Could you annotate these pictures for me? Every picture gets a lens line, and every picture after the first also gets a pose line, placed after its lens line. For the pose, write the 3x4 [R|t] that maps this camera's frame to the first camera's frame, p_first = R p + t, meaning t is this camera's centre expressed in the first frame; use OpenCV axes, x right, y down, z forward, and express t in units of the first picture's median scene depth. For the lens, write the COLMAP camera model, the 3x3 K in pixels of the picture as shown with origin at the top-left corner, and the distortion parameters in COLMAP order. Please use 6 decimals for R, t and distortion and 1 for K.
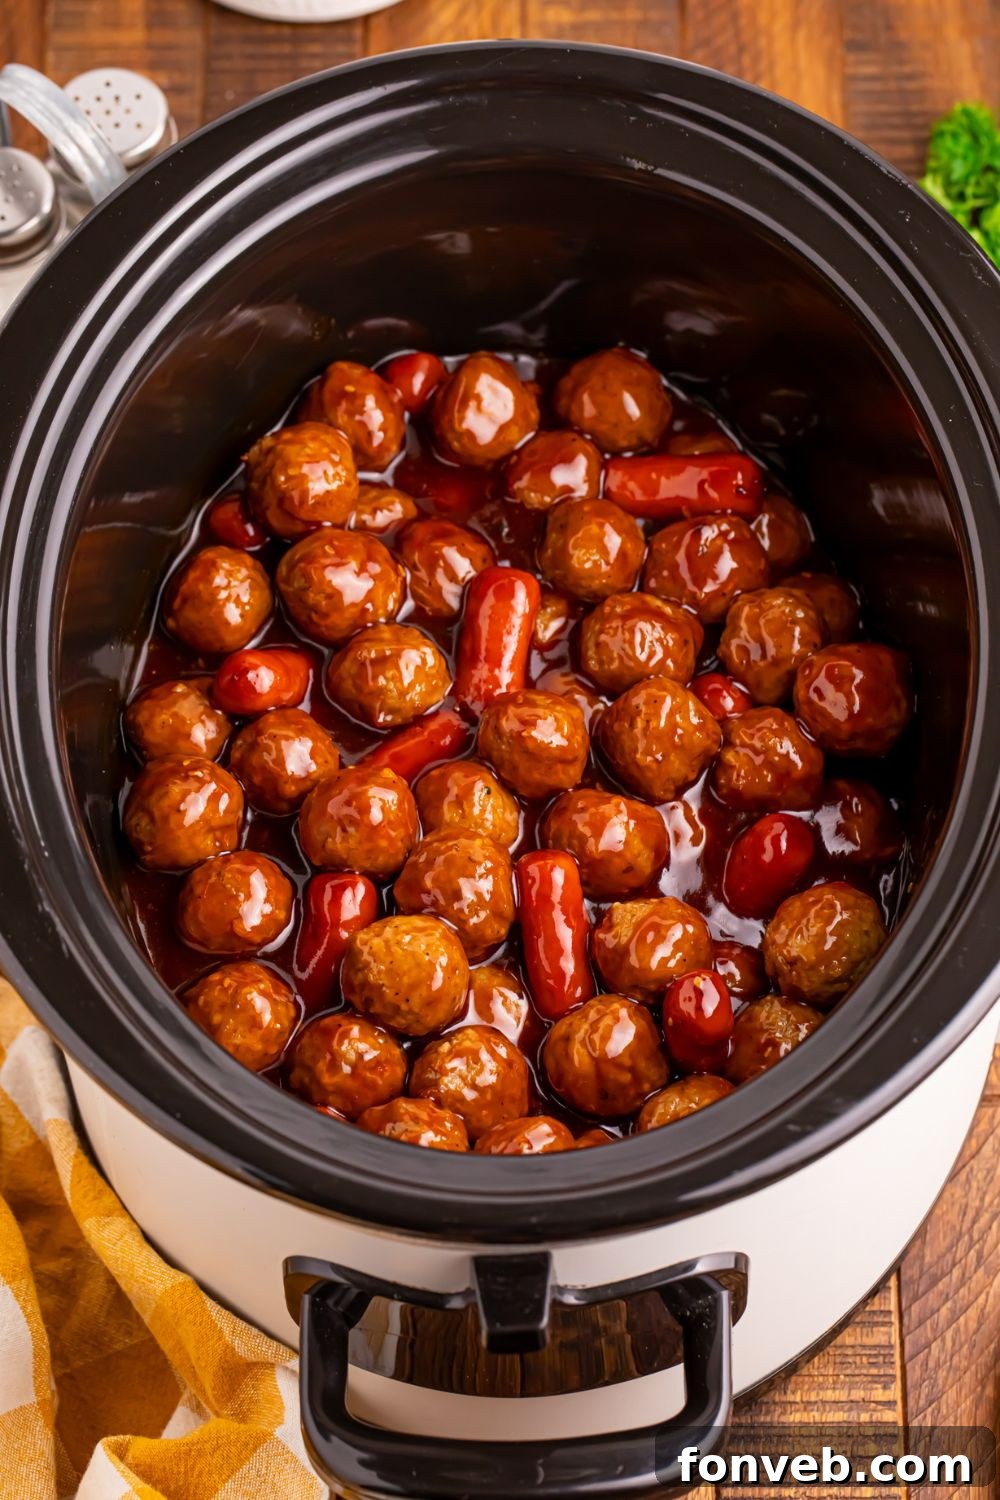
lens RADIAL K [[4449.6, 0, 500.0], [0, 4449.6, 750.0], [0, 0, 1]] dist [-0.154460, 0.640982]
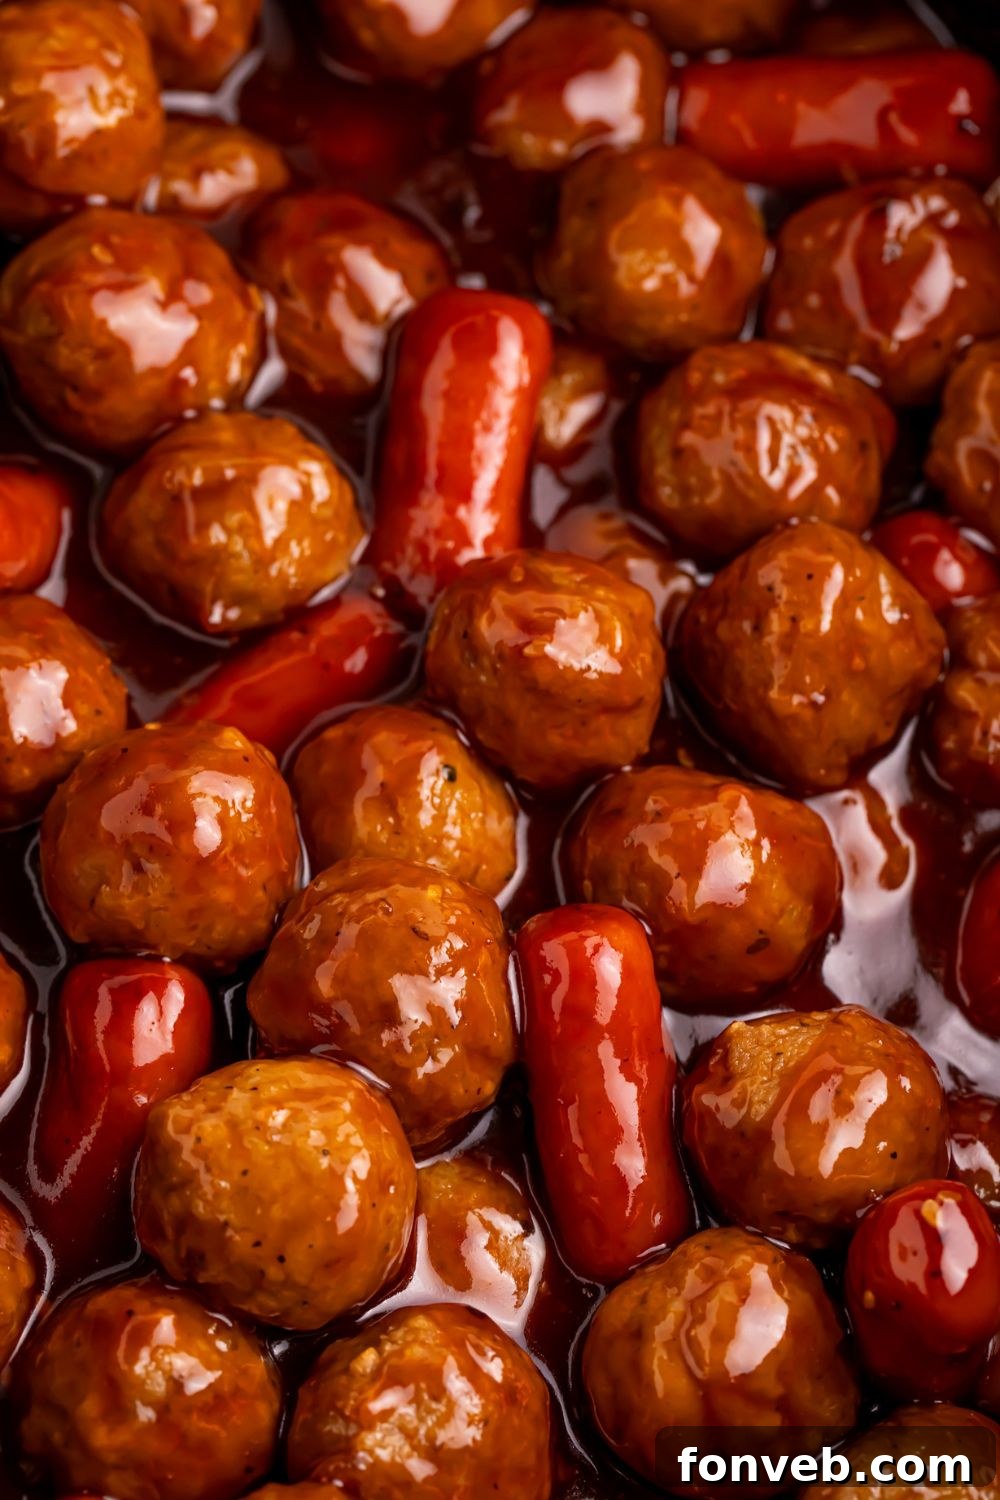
lens RADIAL K [[4936.4, 0, 500.0], [0, 4936.4, 750.0], [0, 0, 1]] dist [-0.041708, 0.602926]
pose [[0.999524, -0.009391, 0.029380, -0.012408], [0.008085, 0.998988, 0.044243, -0.015736], [-0.029766, -0.043985, 0.998589, 0.484903]]
